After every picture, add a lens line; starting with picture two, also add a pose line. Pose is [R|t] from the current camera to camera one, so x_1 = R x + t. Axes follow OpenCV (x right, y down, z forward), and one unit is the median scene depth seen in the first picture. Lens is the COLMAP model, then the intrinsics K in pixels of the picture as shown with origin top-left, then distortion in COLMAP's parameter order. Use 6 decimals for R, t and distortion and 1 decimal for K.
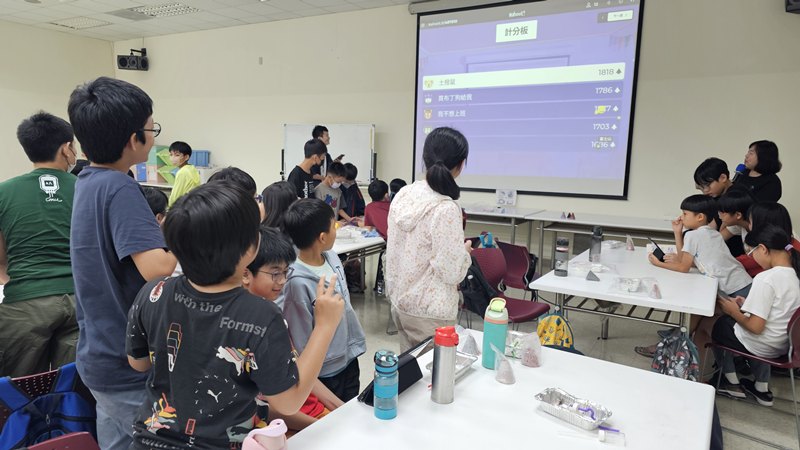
lens RADIAL K [[533.5, 0, 395.2], [0, 533.5, 224.7], [0, 0, 1]] dist [0.067428, -0.067356]
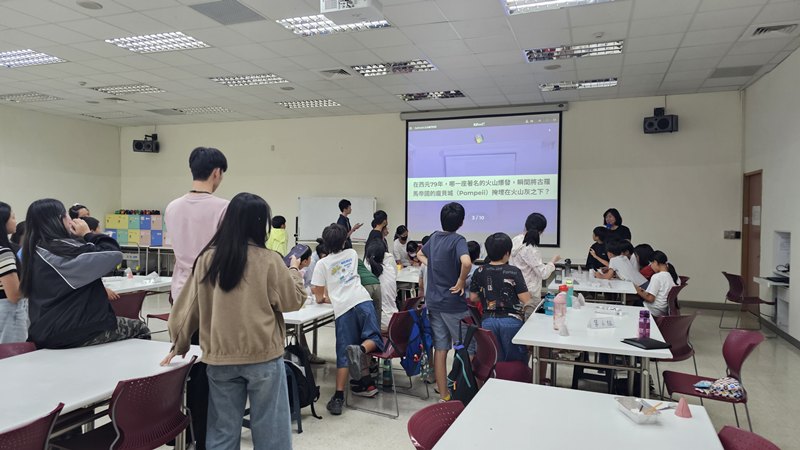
lens RADIAL K [[533.2, 0, 400.0], [0, 533.2, 225.0], [0, 0, 1]] dist [0.070443, -0.071489]
pose [[0.979479, -0.021274, 0.200422, -0.638495], [0.043442, 0.993324, -0.106865, 0.069892], [-0.196810, 0.113379, 0.973864, -0.796078]]
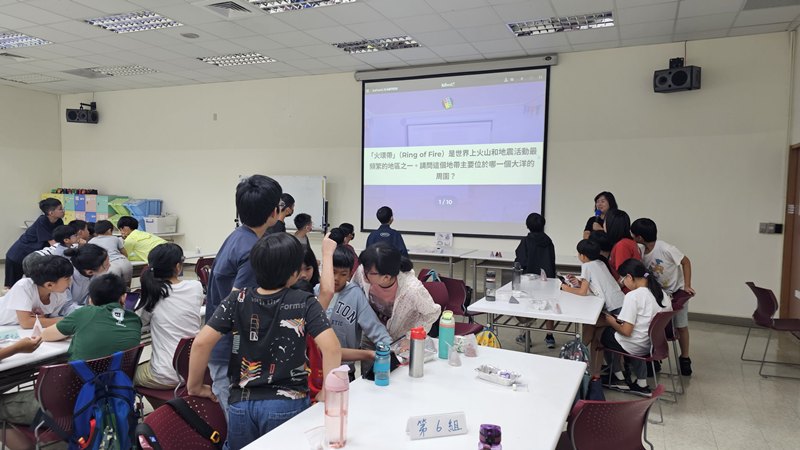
lens RADIAL K [[533.2, 0, 400.0], [0, 533.2, 225.0], [0, 0, 1]] dist [0.070443, -0.071489]
pose [[0.991490, -0.015055, 0.129313, -0.076640], [0.025075, 0.996776, -0.076213, 0.006349], [-0.127748, 0.078807, 0.988671, -0.279114]]
